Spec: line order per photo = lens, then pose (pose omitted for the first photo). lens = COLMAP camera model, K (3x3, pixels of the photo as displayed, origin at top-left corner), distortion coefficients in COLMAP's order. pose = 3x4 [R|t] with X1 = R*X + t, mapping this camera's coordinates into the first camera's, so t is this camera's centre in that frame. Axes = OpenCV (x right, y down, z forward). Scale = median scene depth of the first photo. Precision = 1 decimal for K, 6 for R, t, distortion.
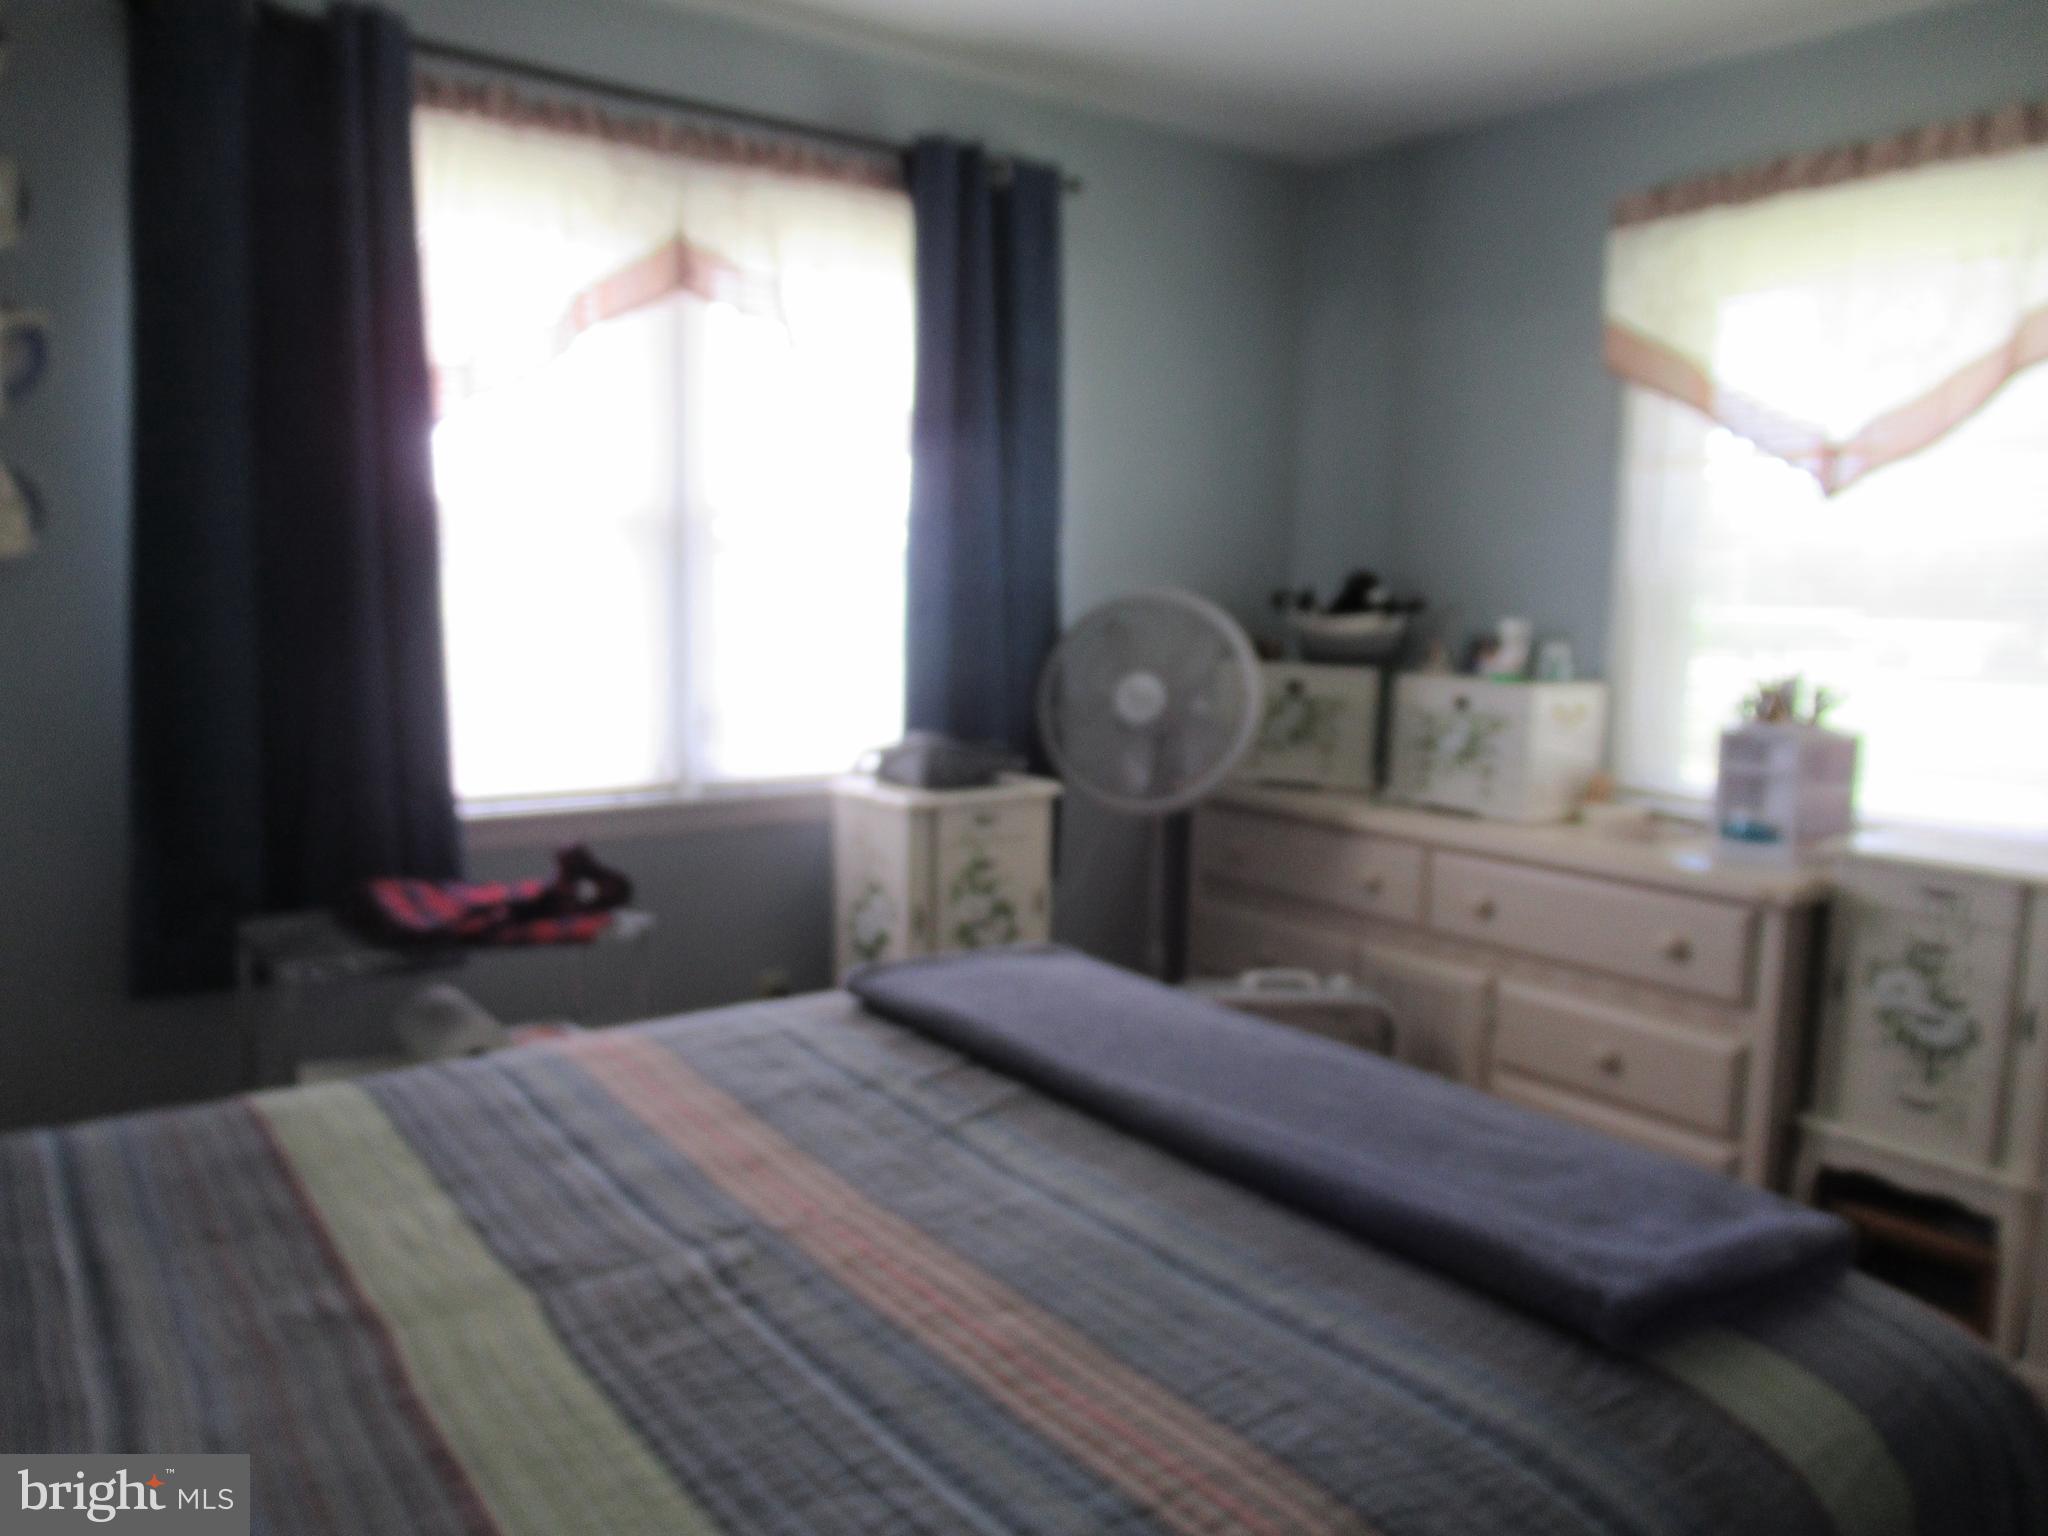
lens RADIAL K [[1534.9, 0, 1020.0], [0, 1534.9, 764.7], [0, 0, 1]] dist [-0.004536, -0.000169]
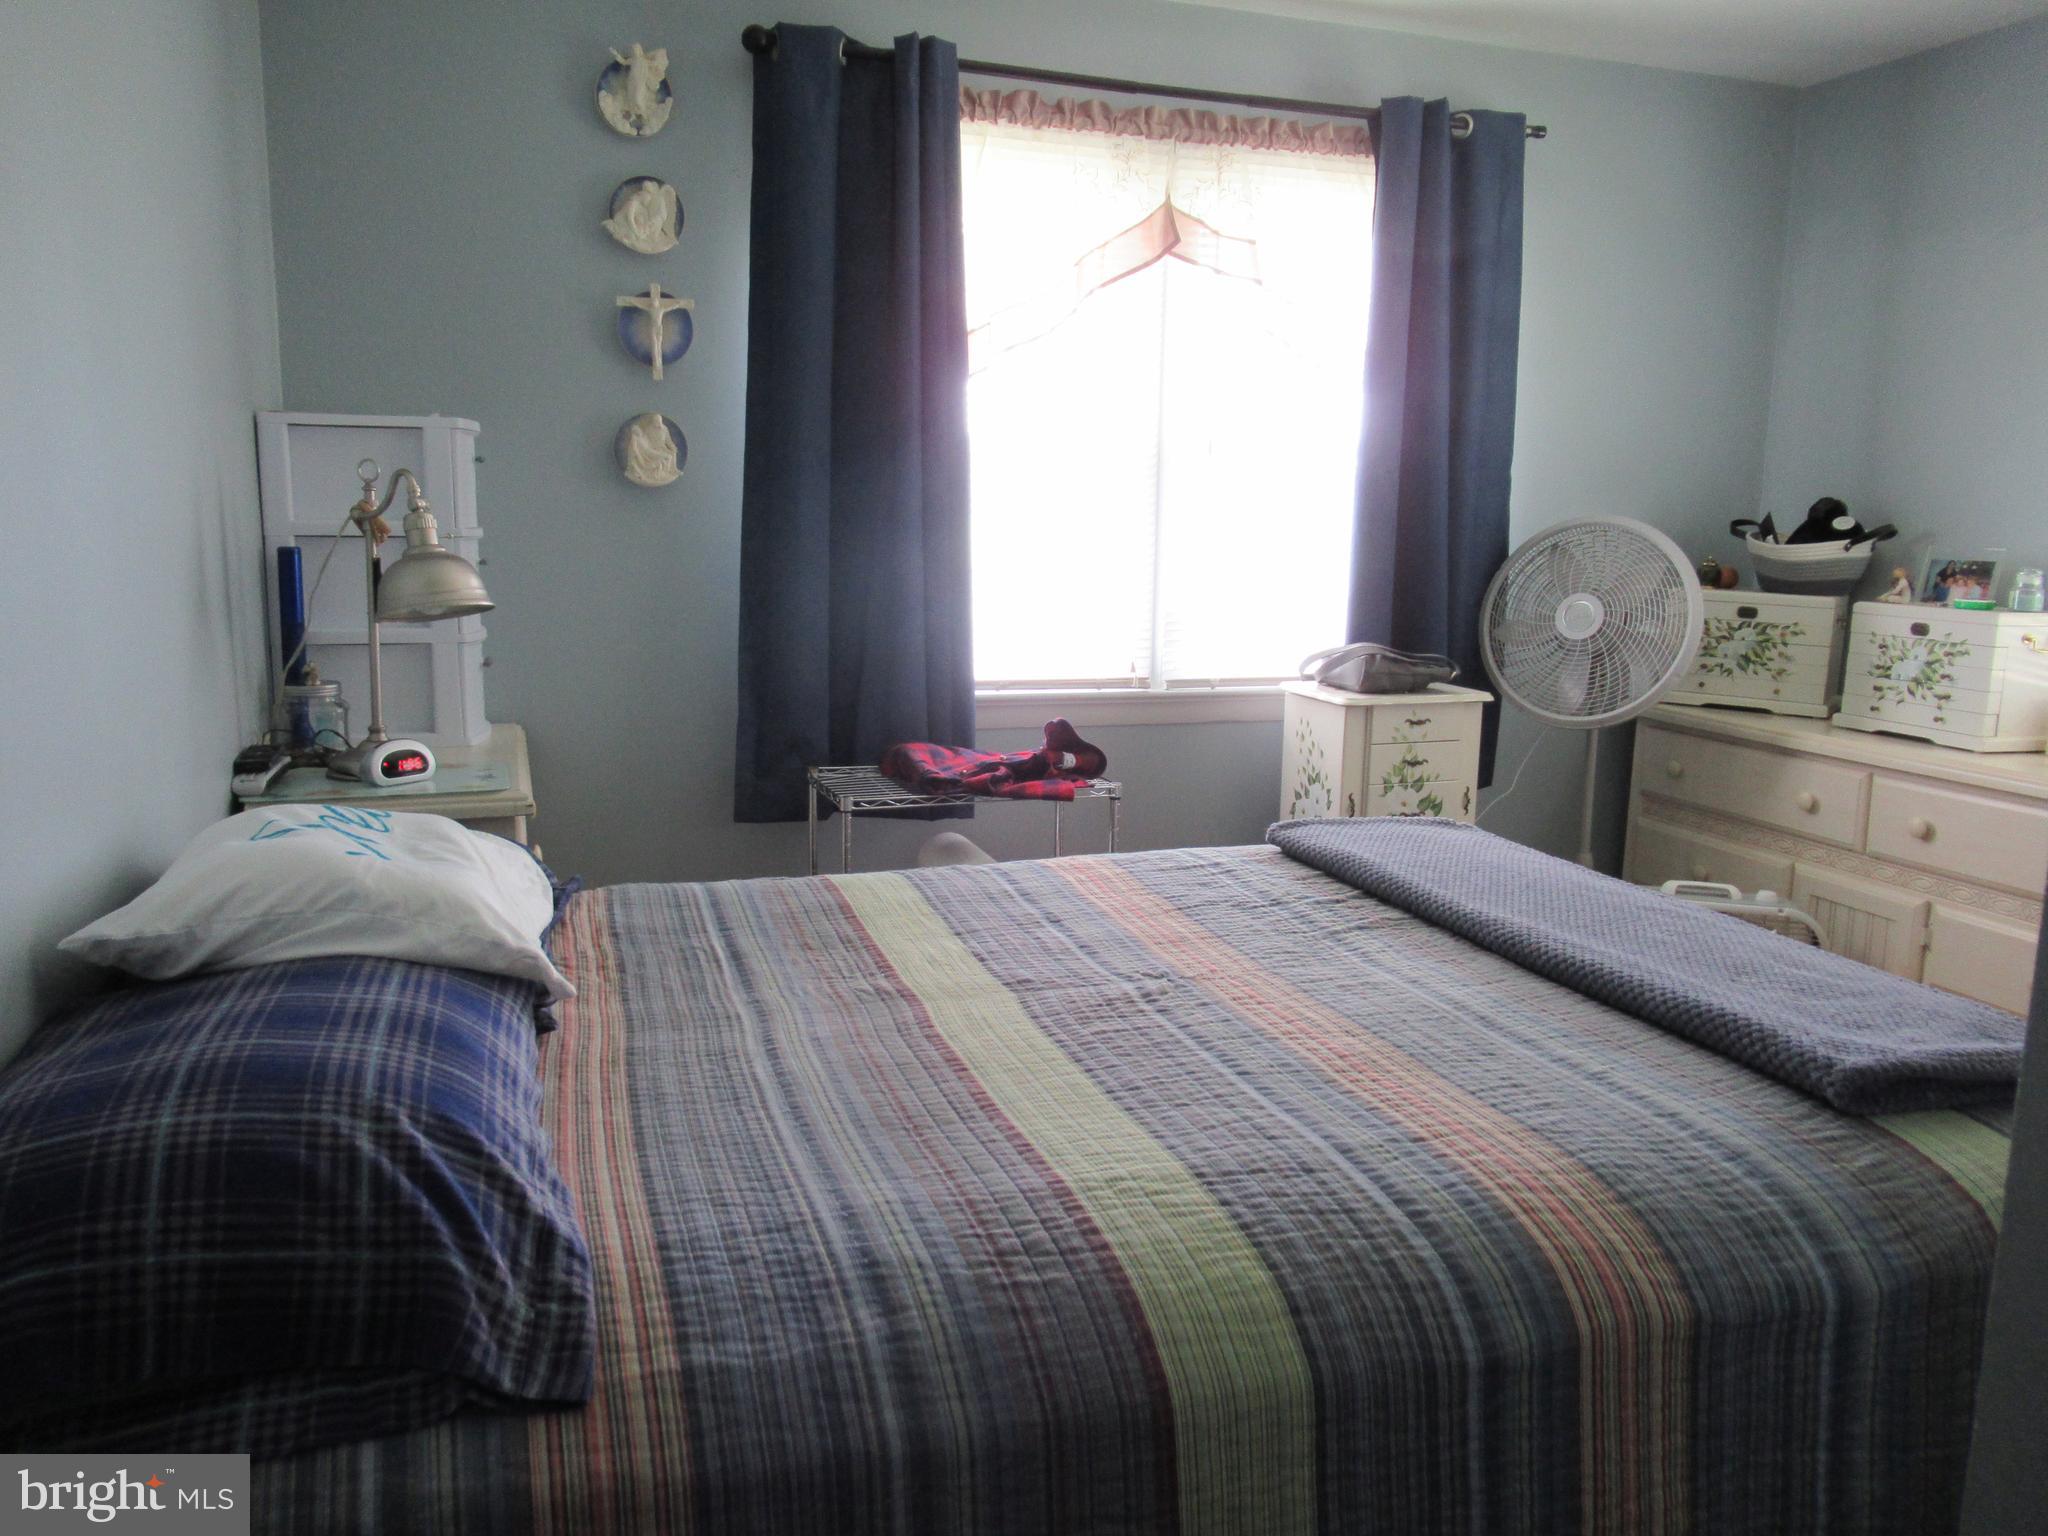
lens RADIAL K [[1534.9, 0, 1029.6], [0, 1534.9, 765.2], [0, 0, 1]] dist [-0.004536, -0.000169]
pose [[0.951675, 0.049246, -0.303134, 0.070320], [-0.037696, 0.998327, 0.043840, 0.042302], [0.304786, -0.030294, 0.951939, -0.207696]]
